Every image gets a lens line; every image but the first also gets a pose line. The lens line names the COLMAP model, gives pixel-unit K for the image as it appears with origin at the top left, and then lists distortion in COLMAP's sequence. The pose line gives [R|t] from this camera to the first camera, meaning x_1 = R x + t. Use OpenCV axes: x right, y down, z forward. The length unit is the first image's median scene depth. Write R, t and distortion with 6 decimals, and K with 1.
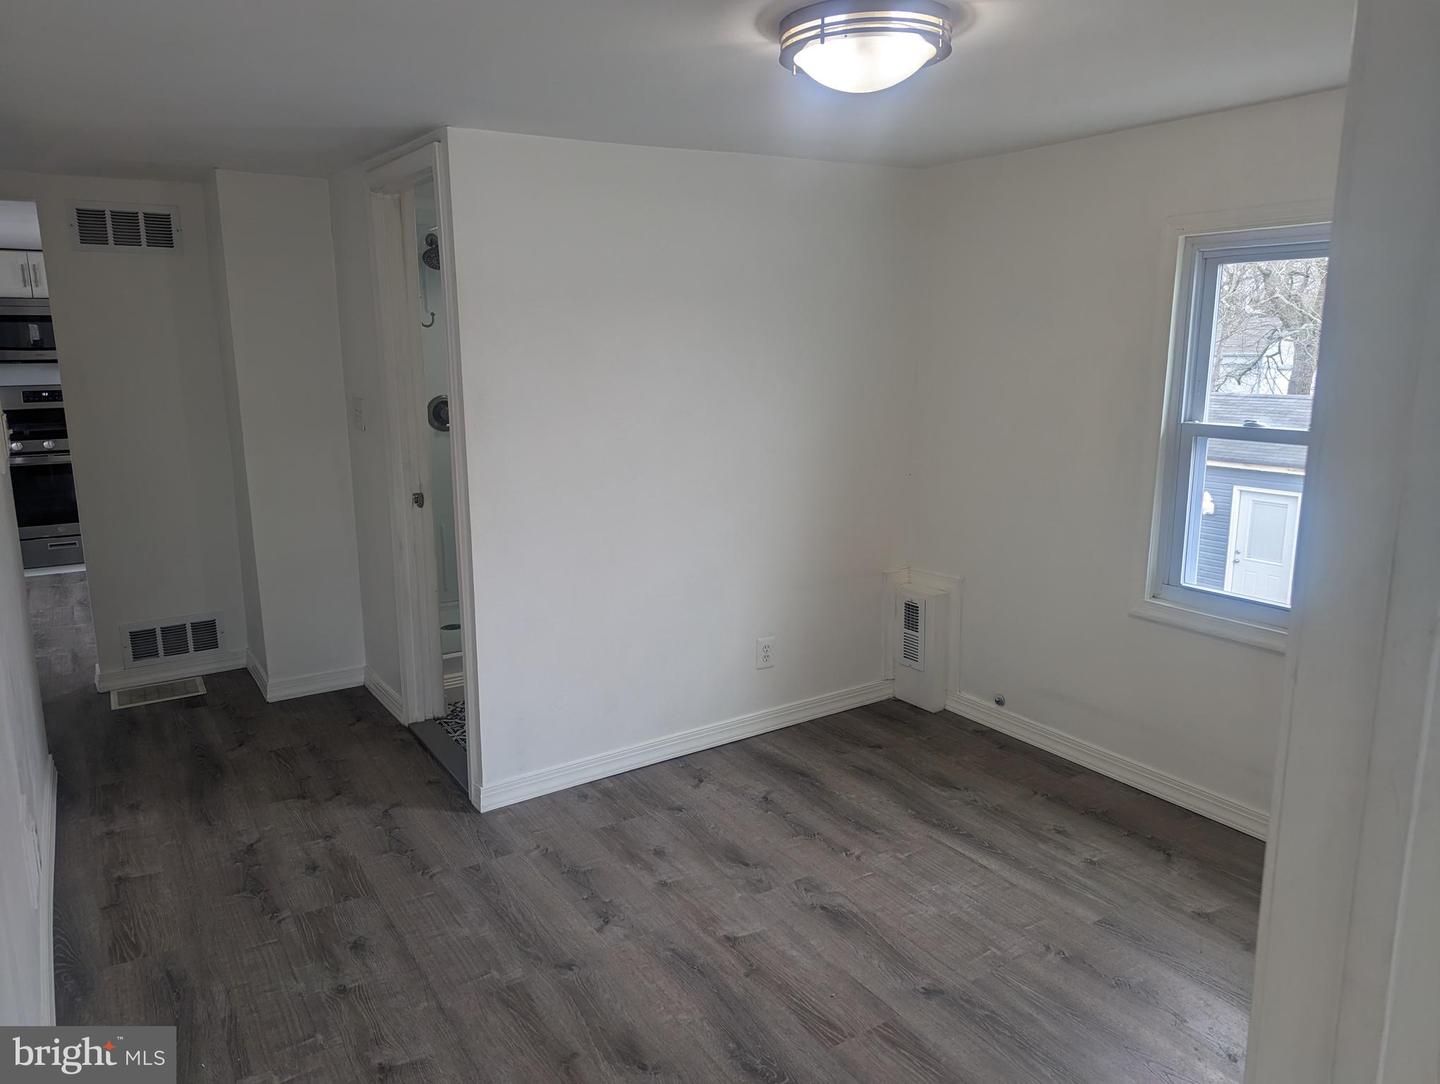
lens RADIAL K [[1001.7, 0, 720.0], [0, 1001.7, 542.0], [0, 0, 1]] dist [0.004539, 0.001058]
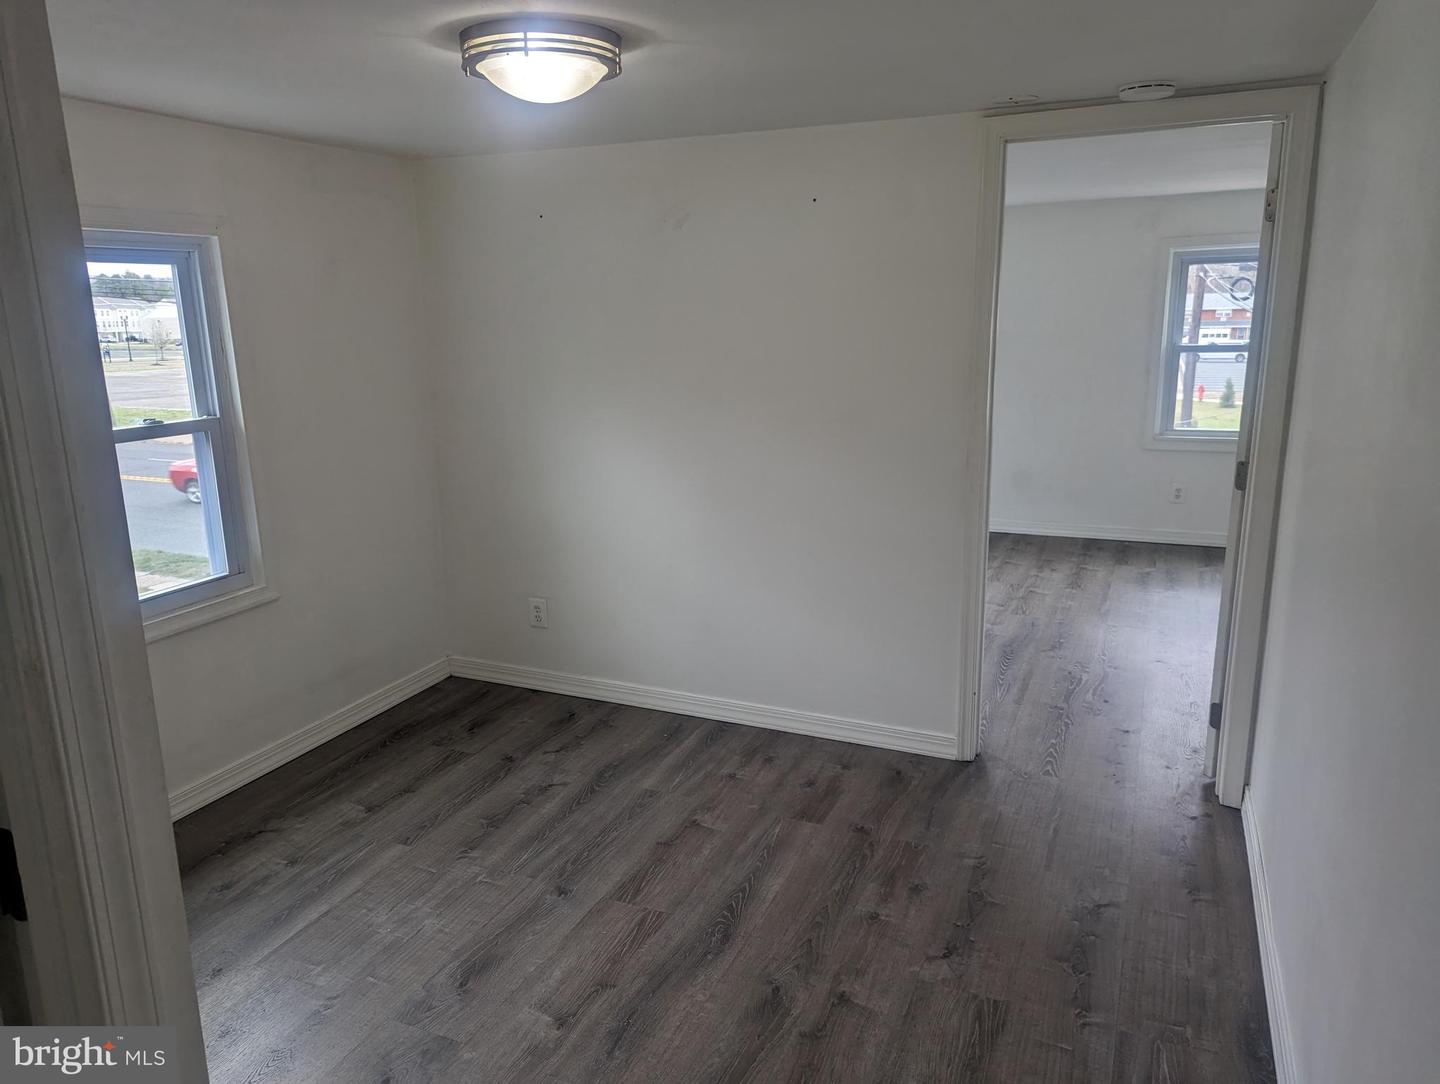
lens RADIAL K [[1001.7, 0, 720.0], [0, 1001.7, 542.0], [0, 0, 1]] dist [0.004539, 0.001058]
pose [[-0.554302, -0.173297, 0.814075, -0.757474], [0.191487, 0.925295, 0.327356, -0.268837], [-0.809989, 0.337339, -0.479709, 1.254180]]
